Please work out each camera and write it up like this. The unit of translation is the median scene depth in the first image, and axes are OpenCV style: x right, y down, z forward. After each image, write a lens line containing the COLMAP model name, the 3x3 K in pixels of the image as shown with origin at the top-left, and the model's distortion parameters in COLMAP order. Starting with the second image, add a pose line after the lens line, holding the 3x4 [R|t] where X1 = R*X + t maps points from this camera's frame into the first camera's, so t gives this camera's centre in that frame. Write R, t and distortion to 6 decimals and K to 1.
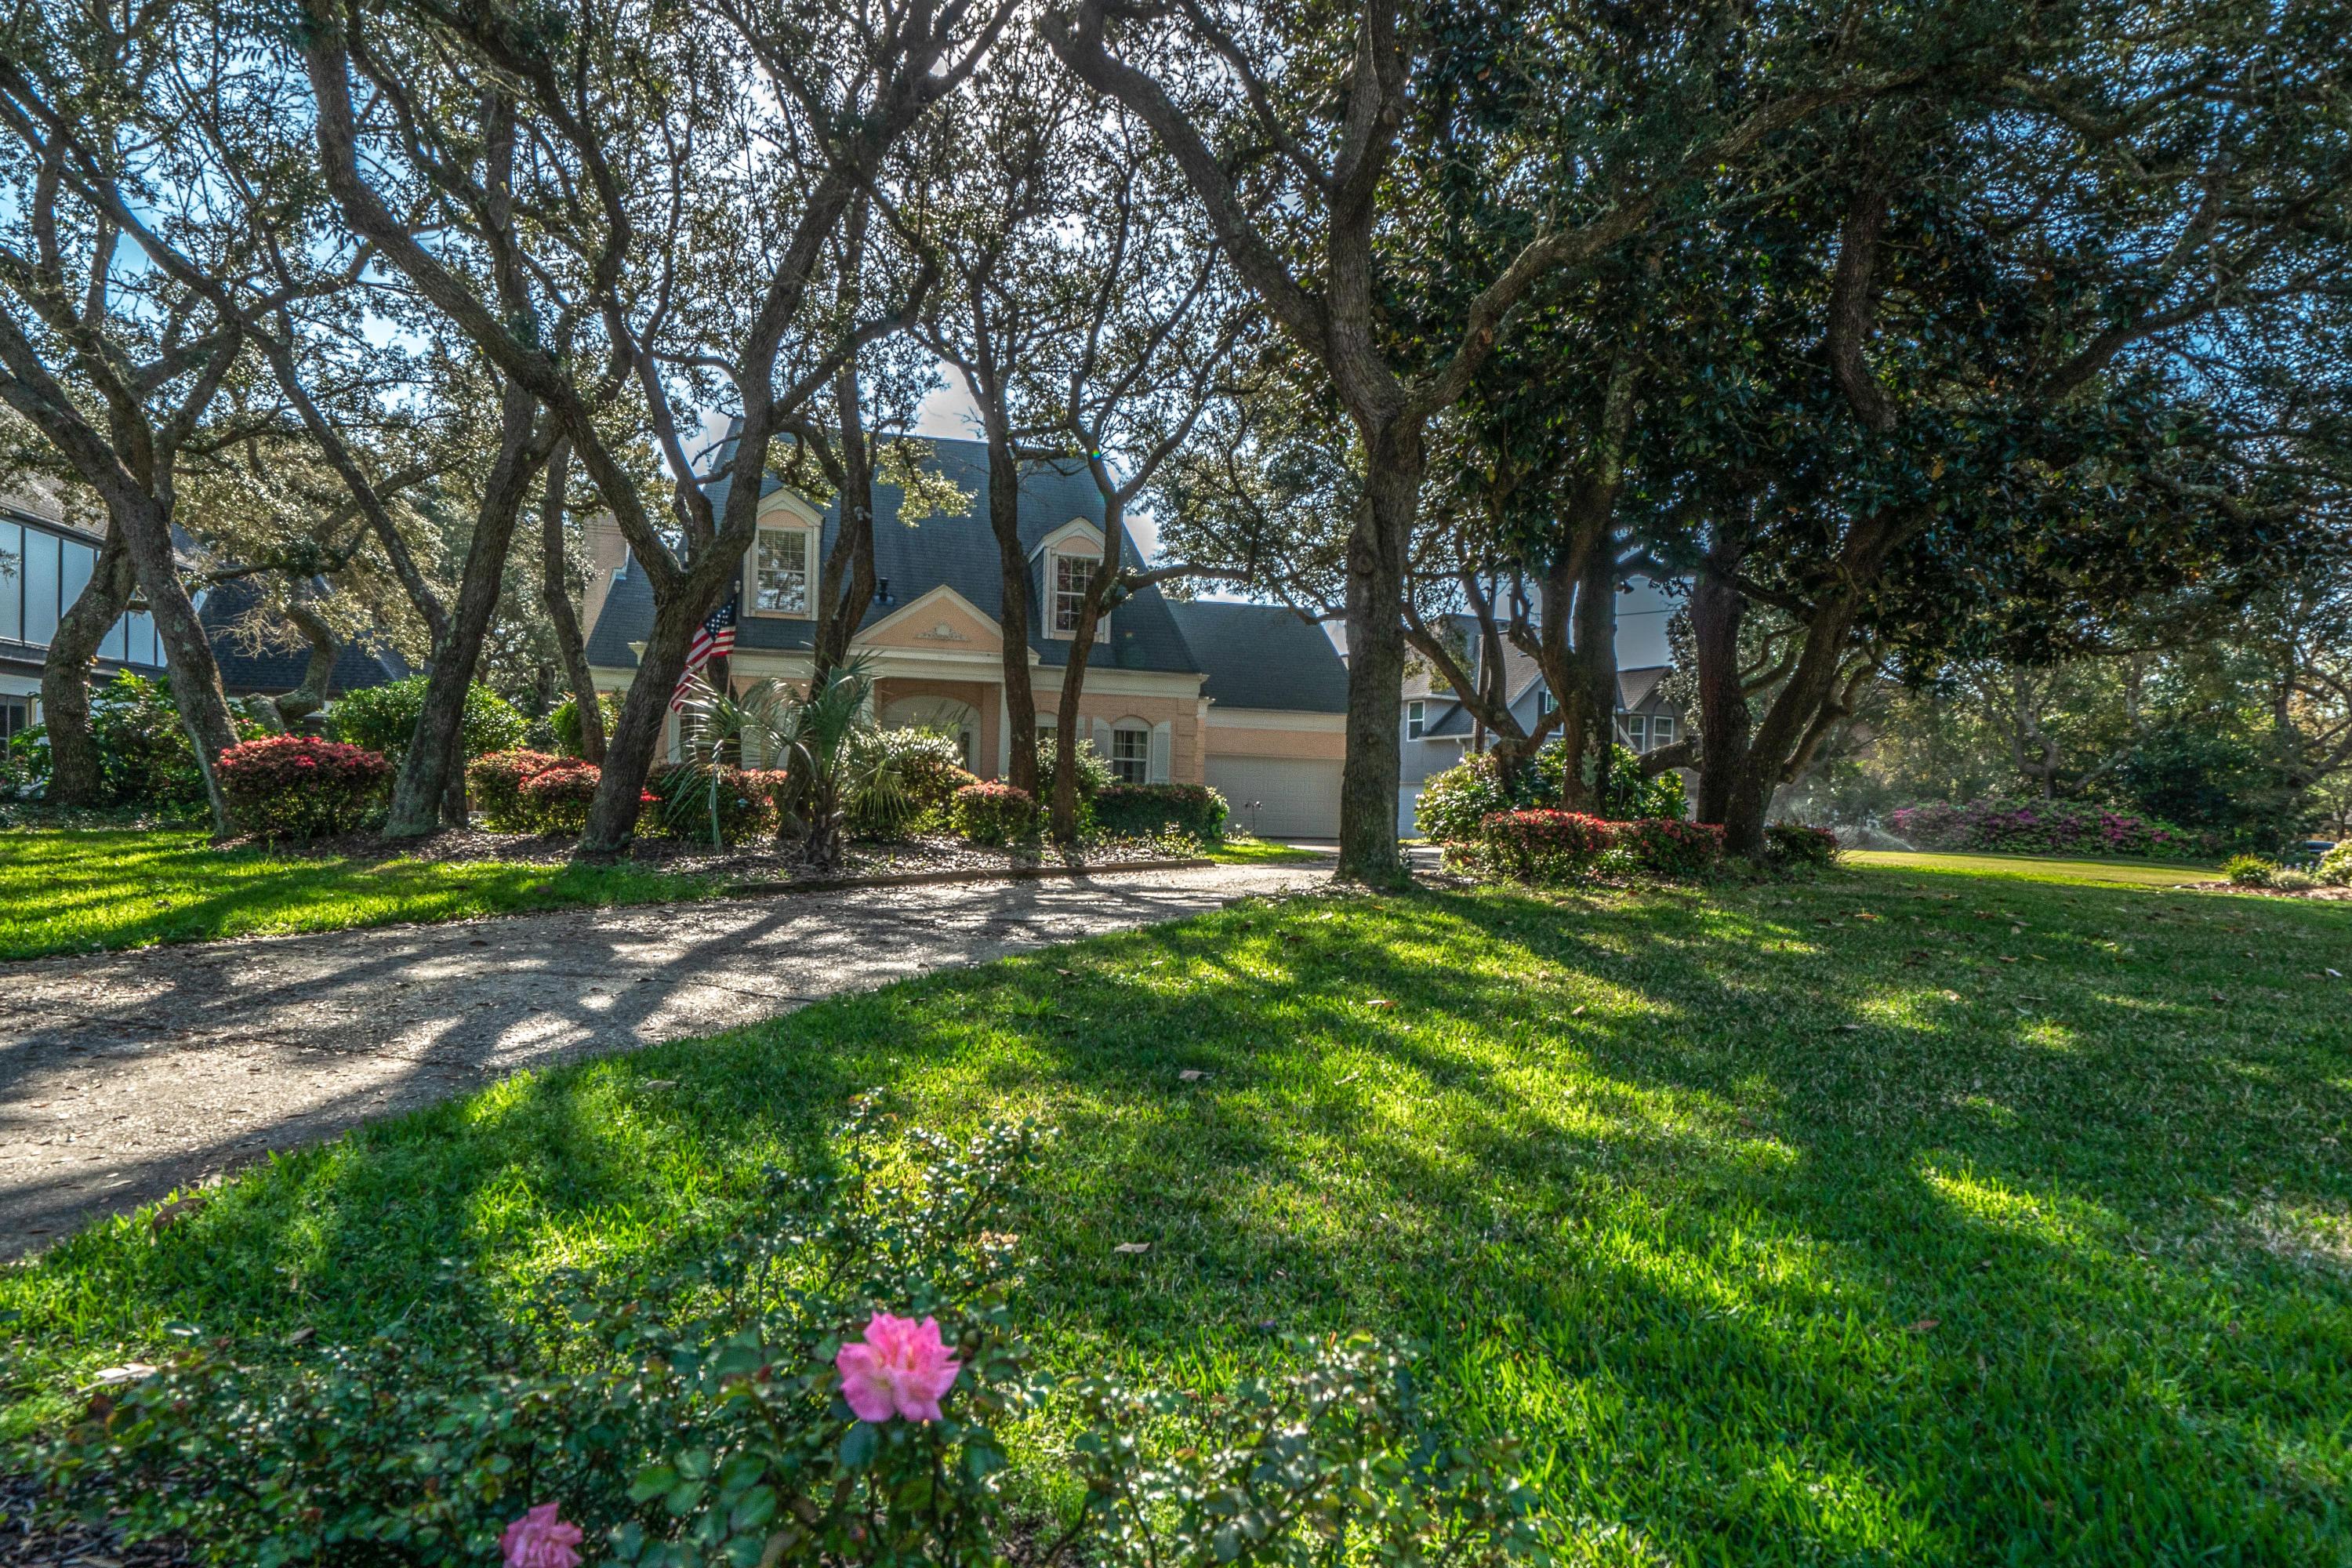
lens RADIAL K [[1254.4, 0, 1149.5], [0, 1254.4, 808.8], [0, 0, 1]] dist [-0.000754, -0.000749]
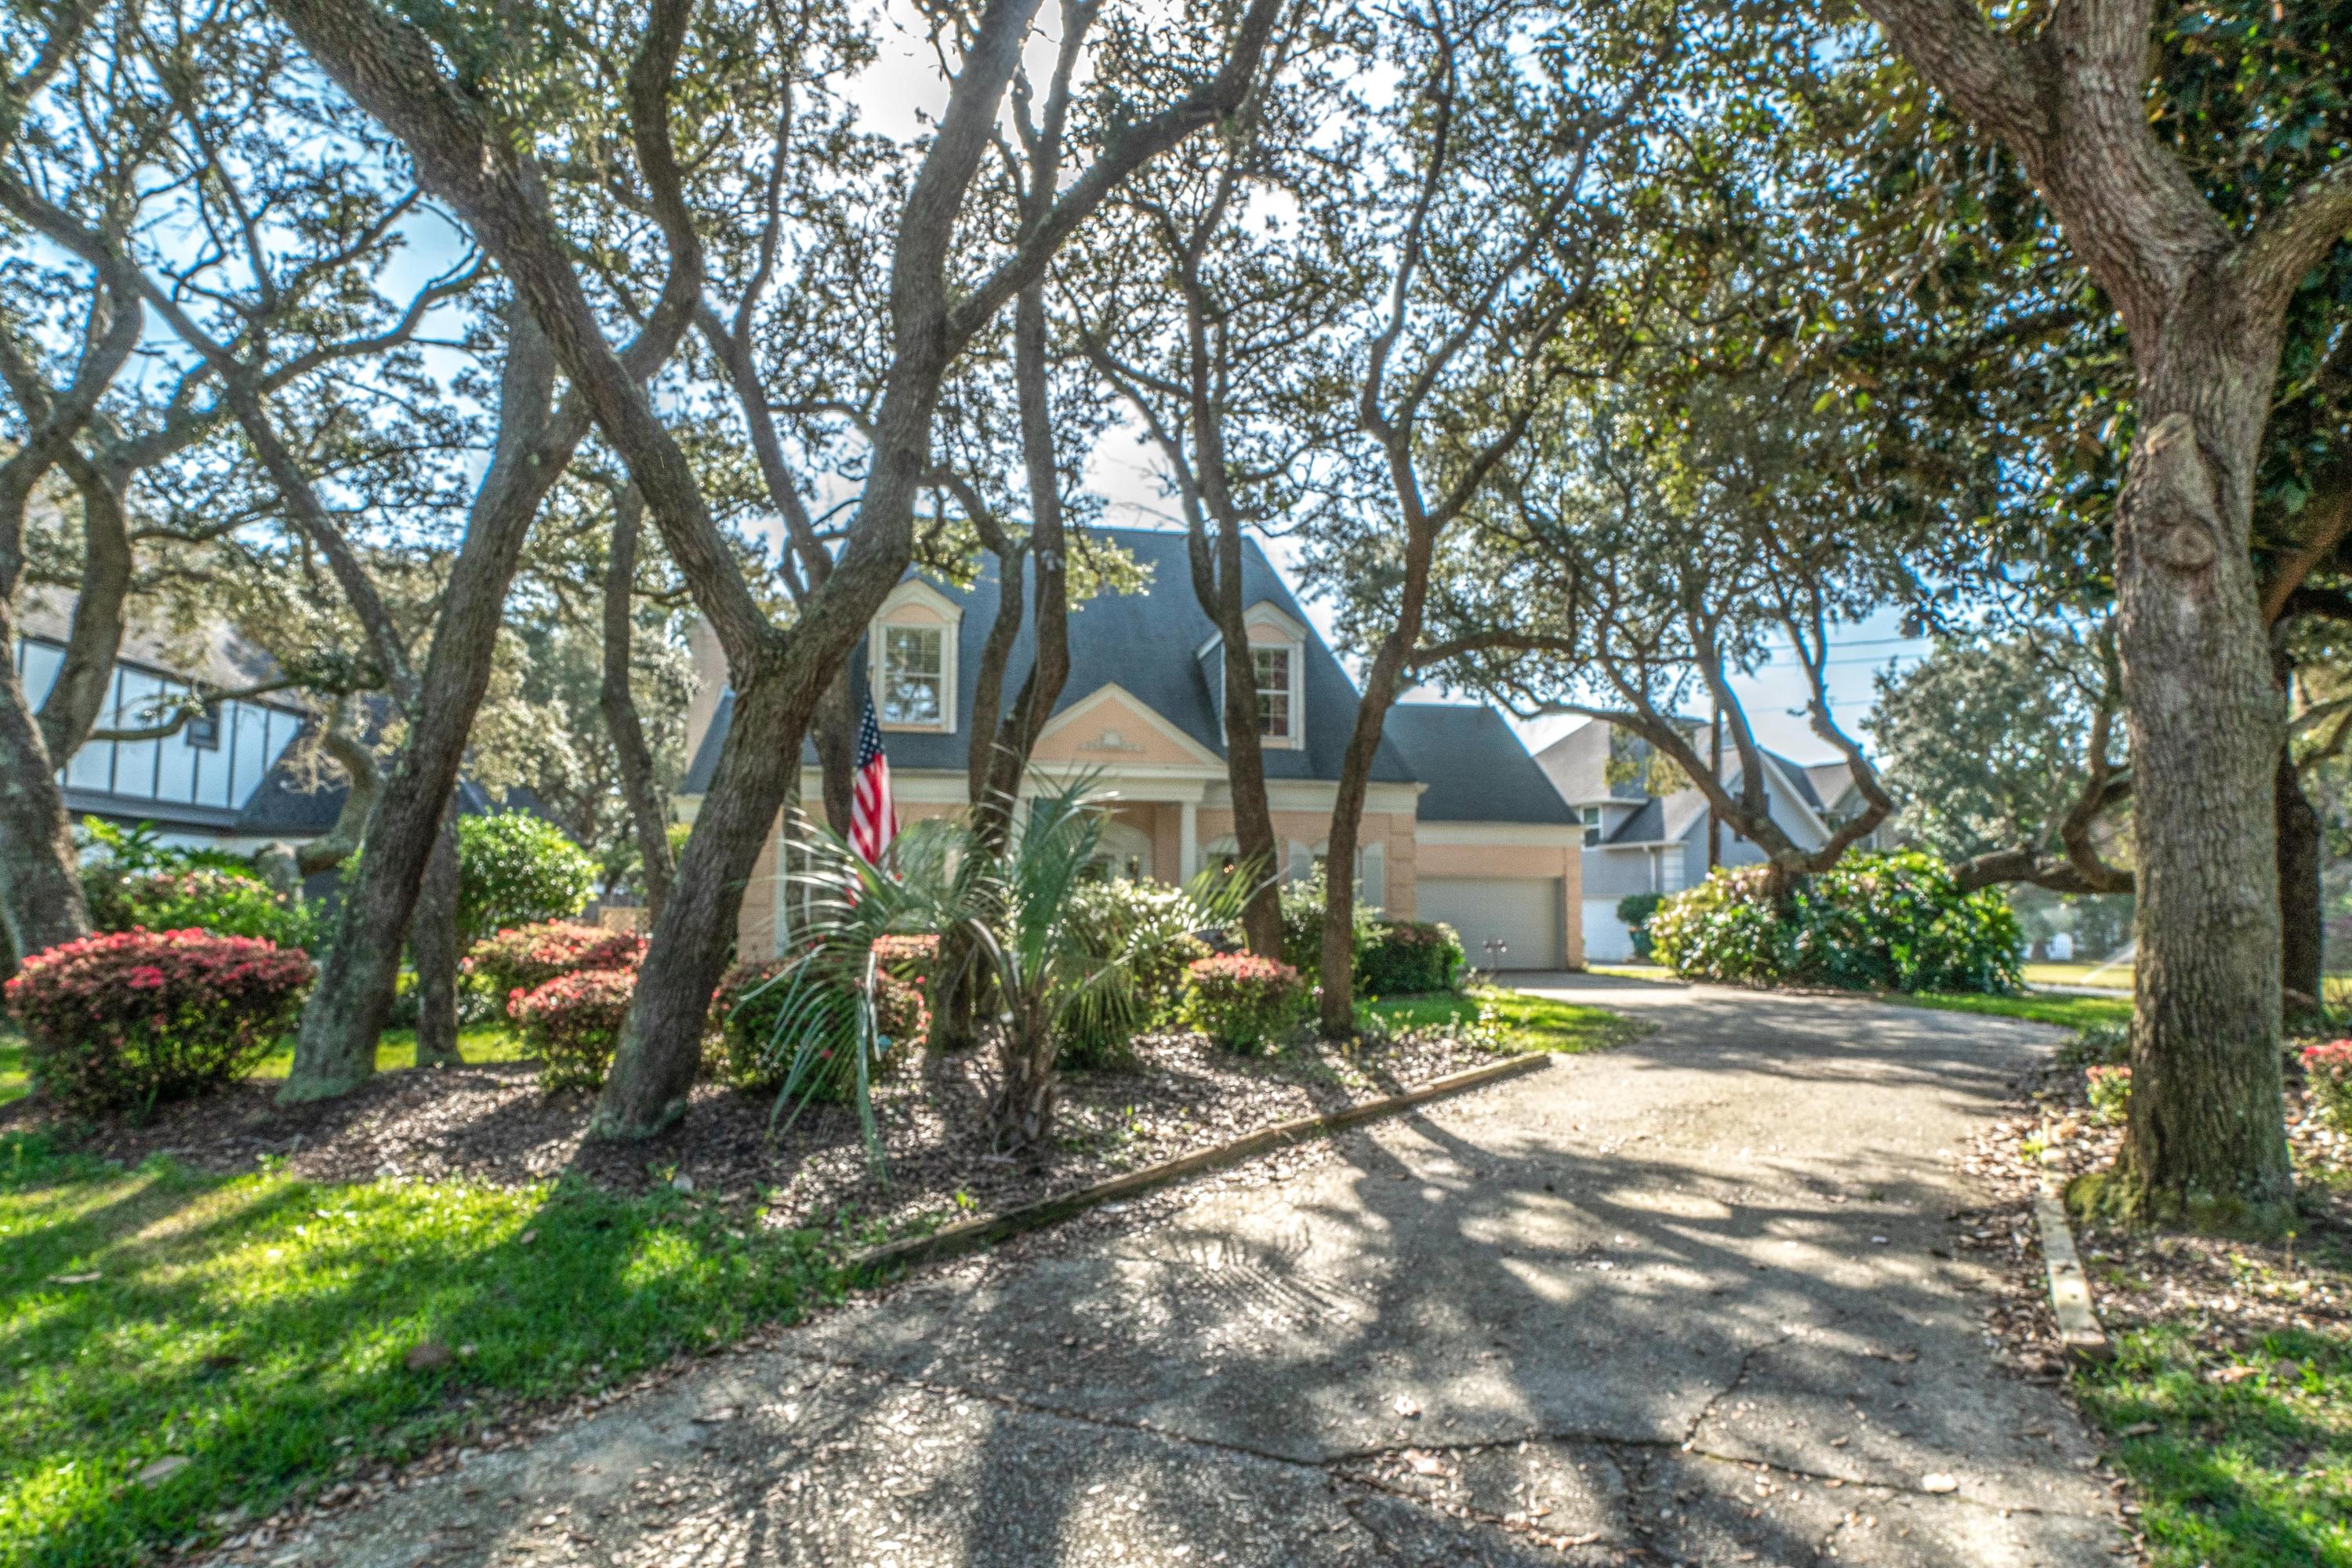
lens RADIAL K [[1226.7, 0, 1160.5], [0, 1226.7, 792.9], [0, 0, 1]] dist [0.017706, -0.000114]
pose [[0.996871, -0.026352, -0.074520, -0.105884], [0.018798, 0.994779, -0.100310, -0.038082], [0.076774, 0.098595, 0.992162, 0.308410]]
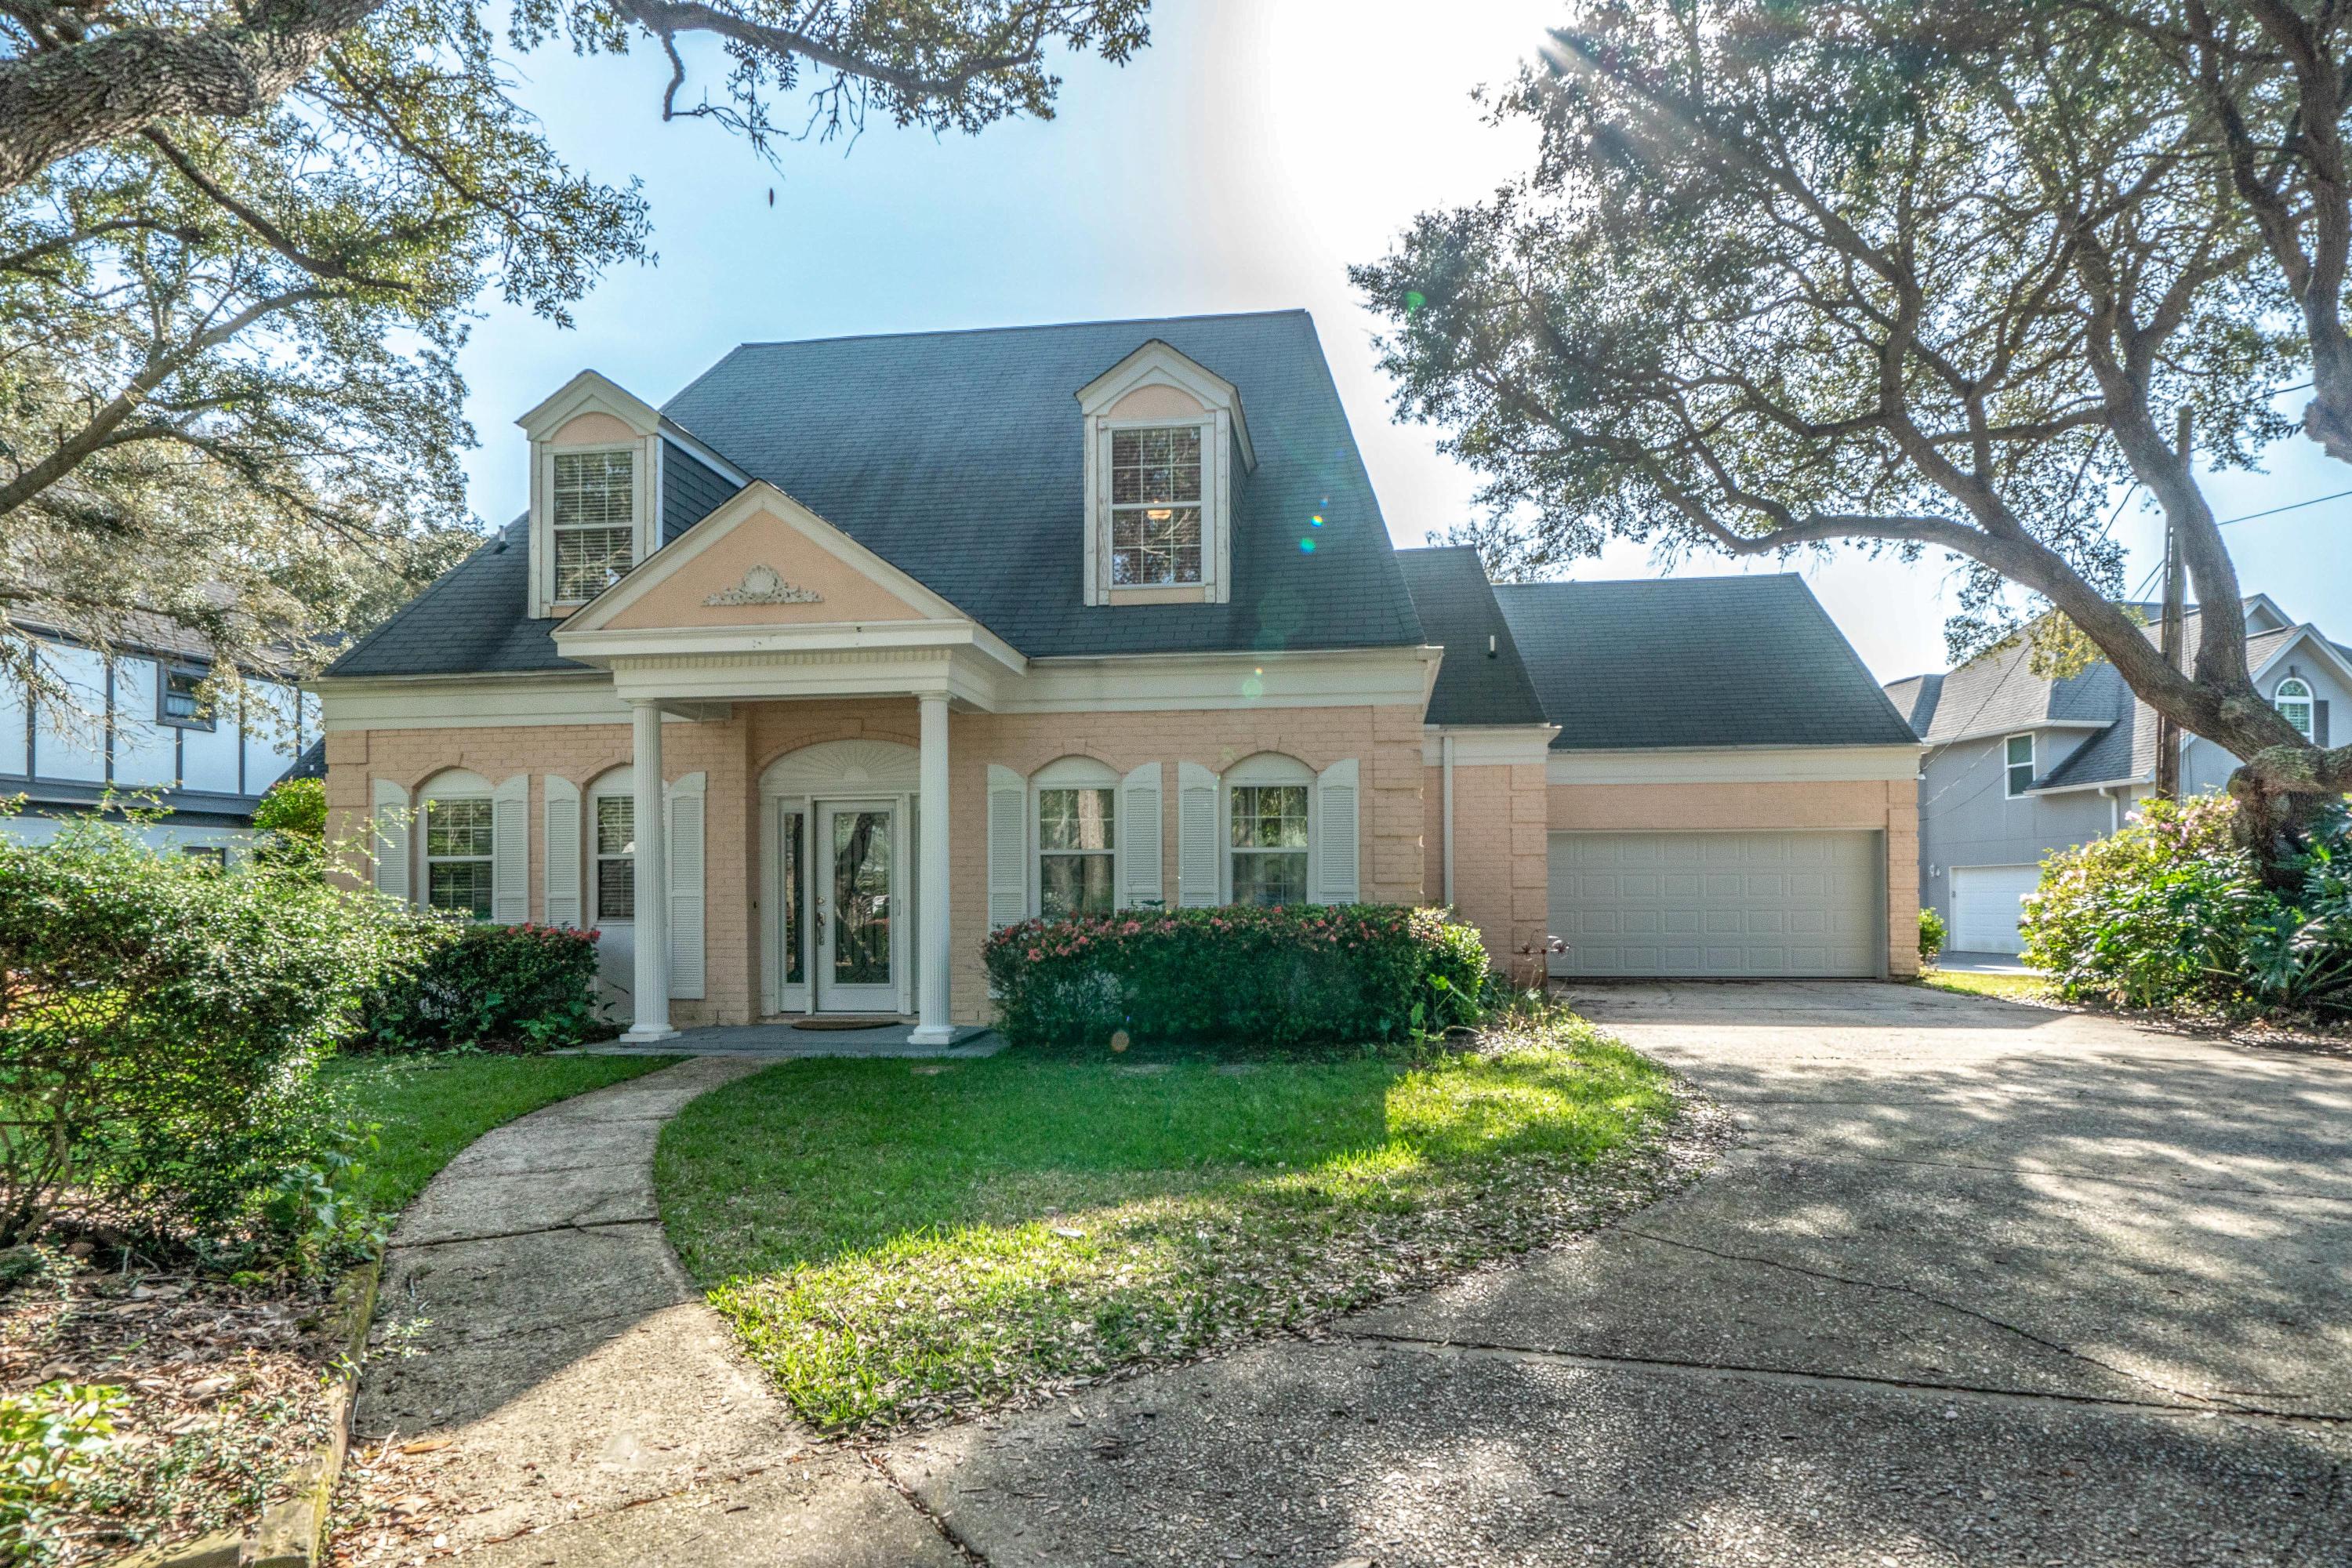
lens RADIAL K [[1186.2, 0, 1250.0], [0, 1186.2, 859.8], [0, 0, 1]] dist [-0.001959, -0.000454]
pose [[0.929961, -0.040431, -0.365430, 0.212186], [0.028457, 0.998869, -0.038094, -0.031157], [0.366556, 0.025027, 0.930059, 0.952123]]
